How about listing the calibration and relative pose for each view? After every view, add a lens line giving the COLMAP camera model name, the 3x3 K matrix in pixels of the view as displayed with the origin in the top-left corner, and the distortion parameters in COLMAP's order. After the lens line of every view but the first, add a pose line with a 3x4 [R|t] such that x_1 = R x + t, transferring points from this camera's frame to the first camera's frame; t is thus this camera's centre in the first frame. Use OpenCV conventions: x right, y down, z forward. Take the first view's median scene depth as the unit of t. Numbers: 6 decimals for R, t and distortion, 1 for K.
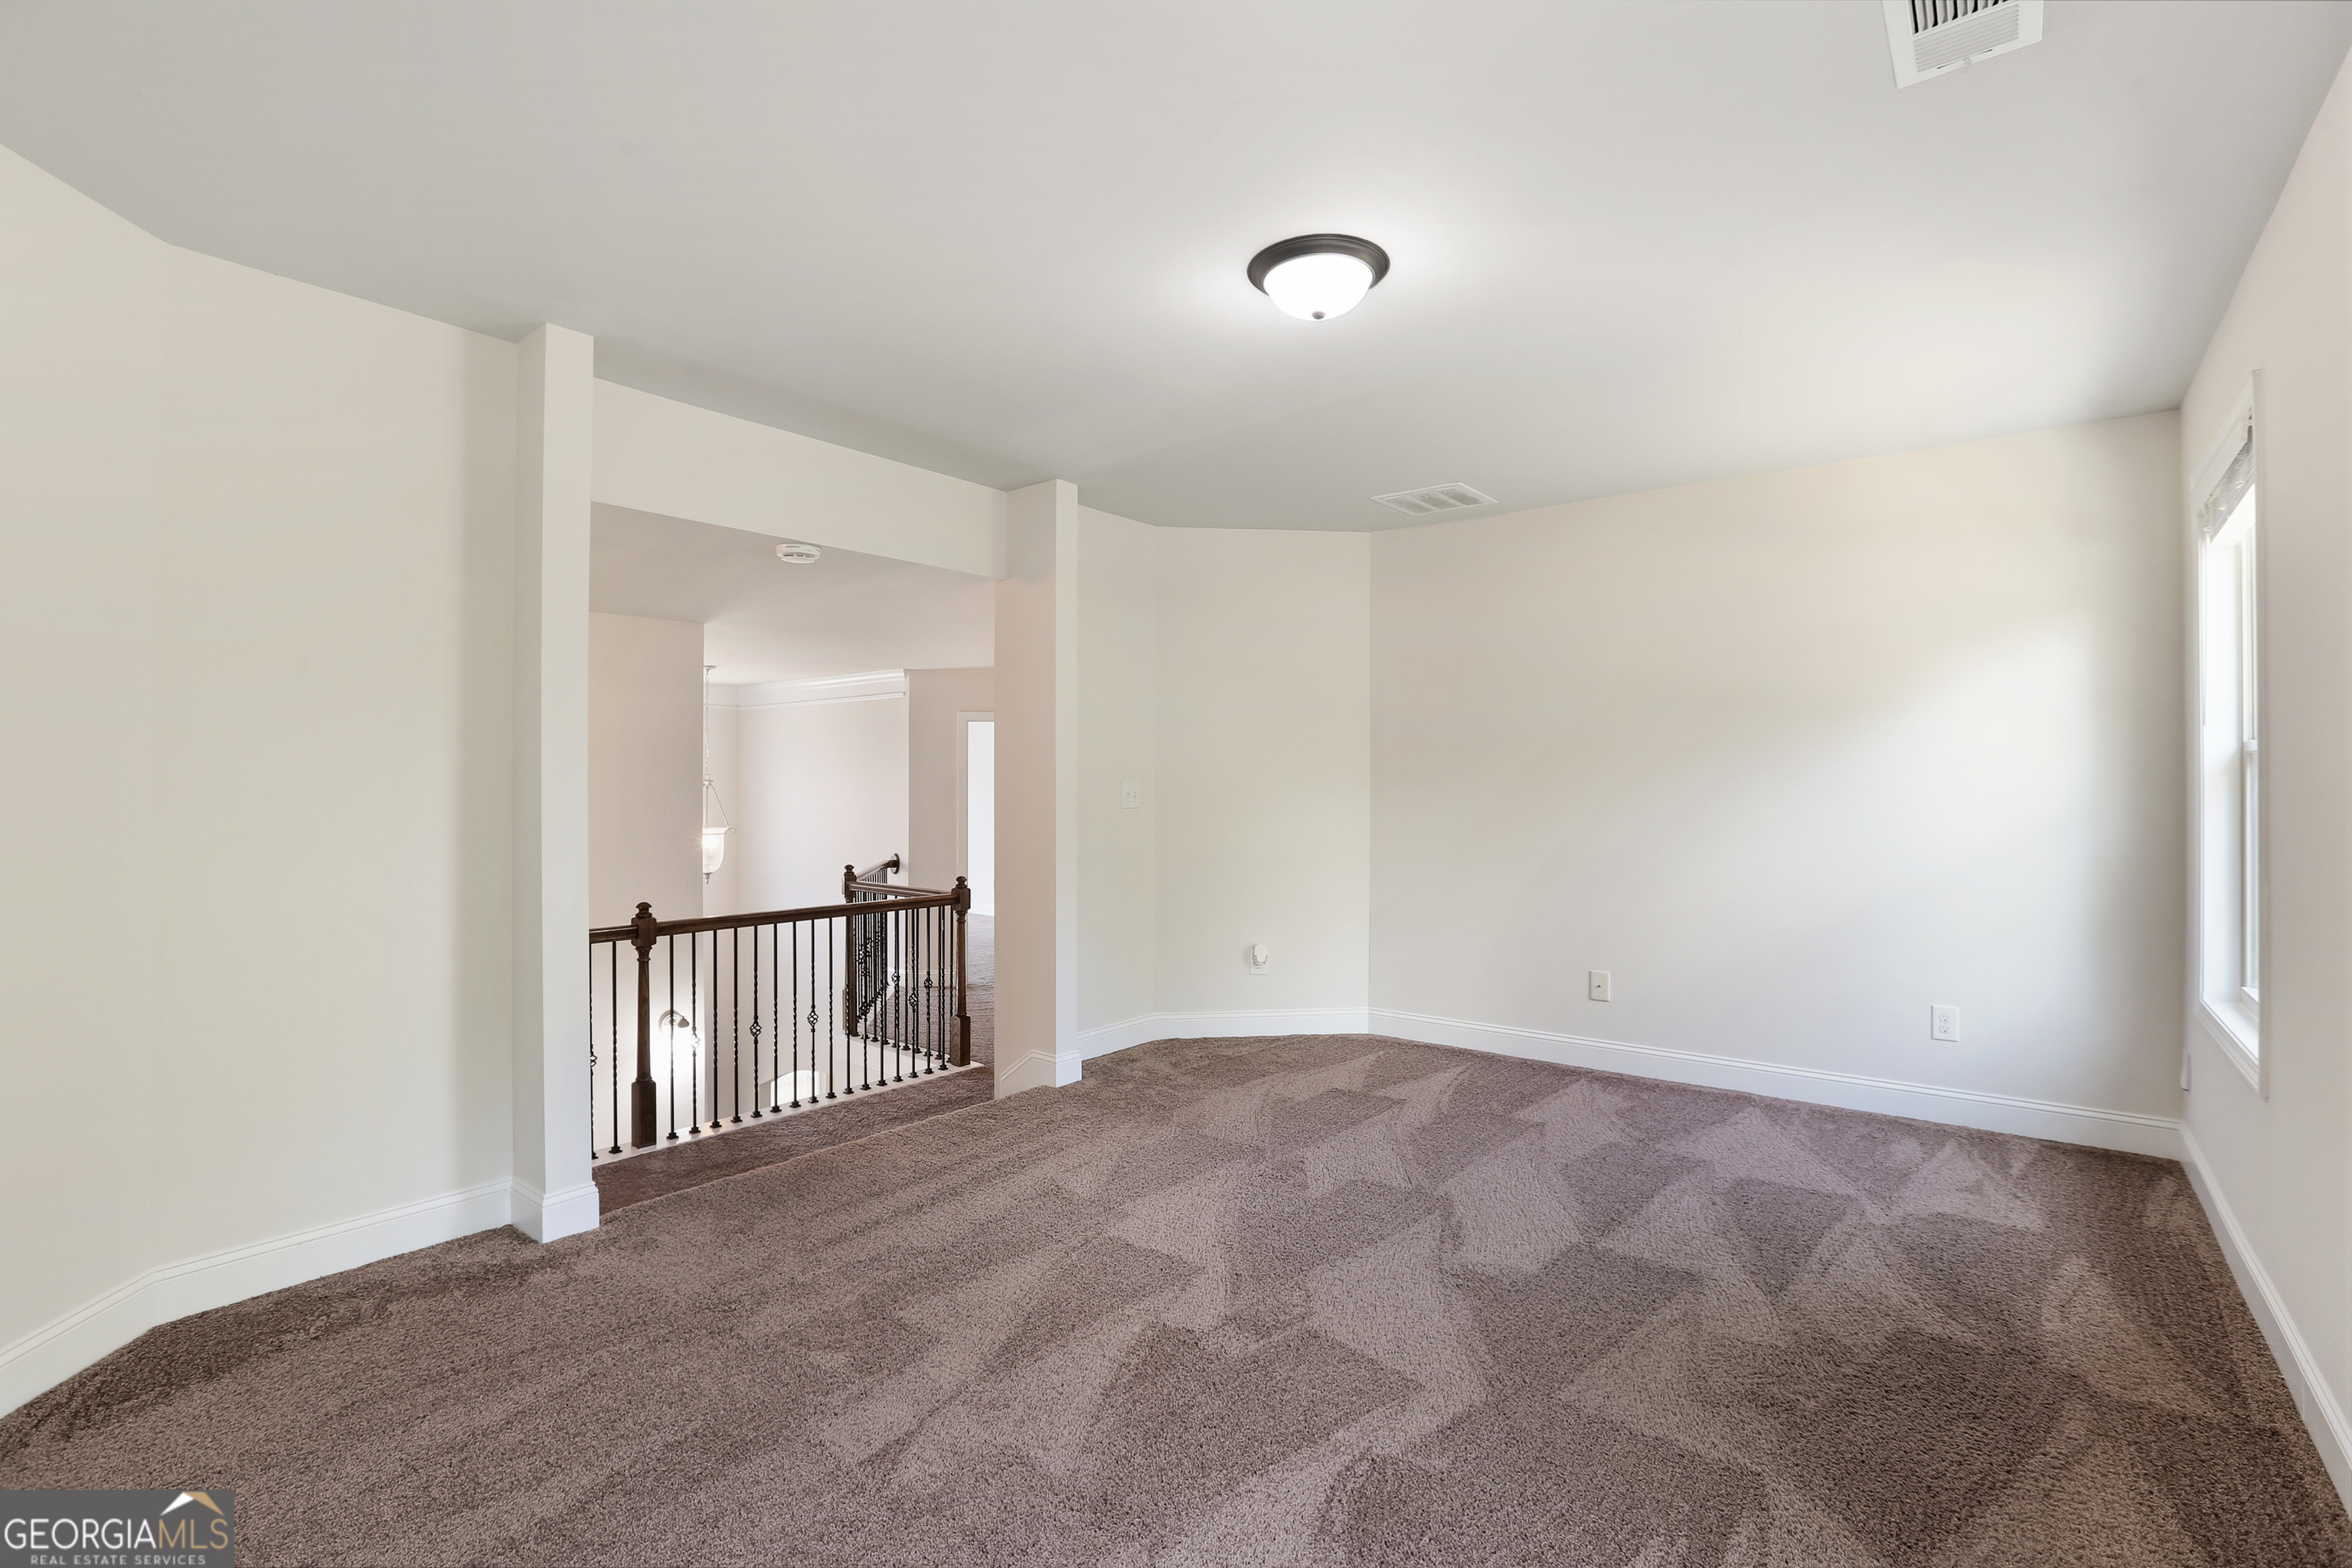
lens RADIAL K [[1083.3, 0, 1170.8], [0, 1083.3, 775.7], [0, 0, 1]] dist [-0.061635, 0.022669]
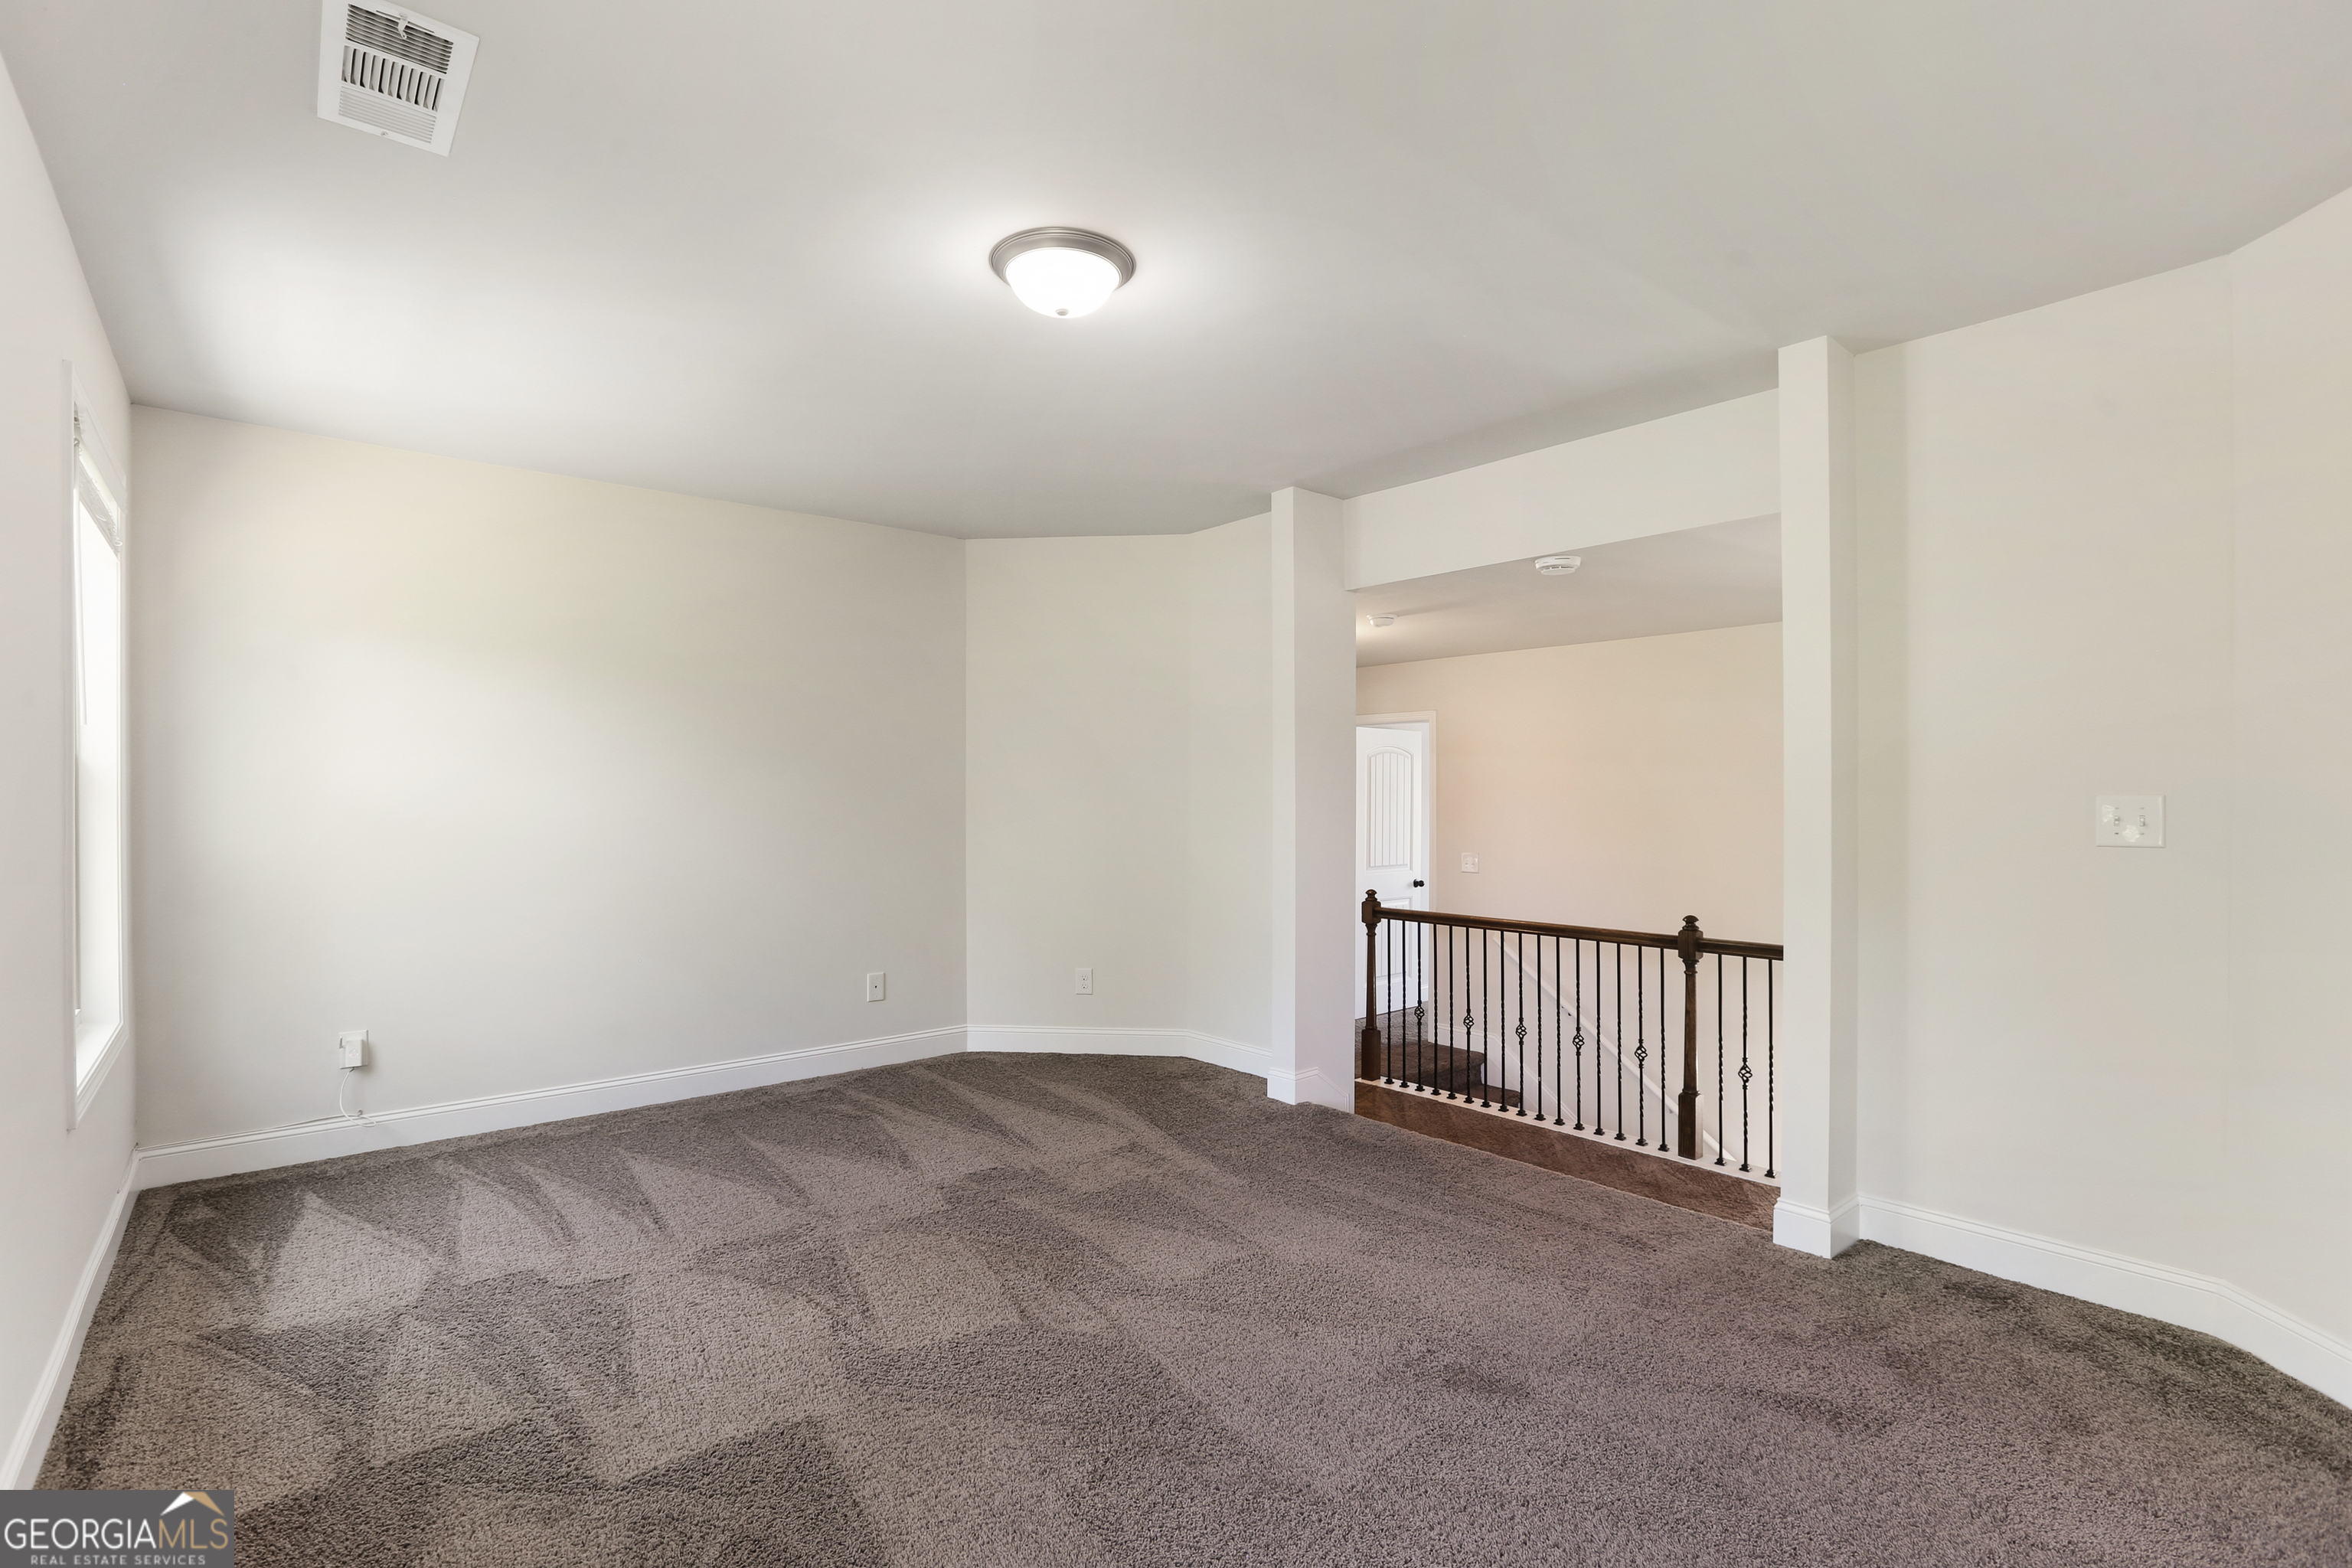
lens RADIAL K [[1083.3, 0, 1170.8], [0, 1083.3, 775.7], [0, 0, 1]] dist [-0.061635, 0.022669]
pose [[-0.214134, -0.015475, -0.976682, 0.662439], [0.005161, 0.999843, -0.016974, 0.001266], [0.976791, -0.008675, -0.214021, 0.820049]]
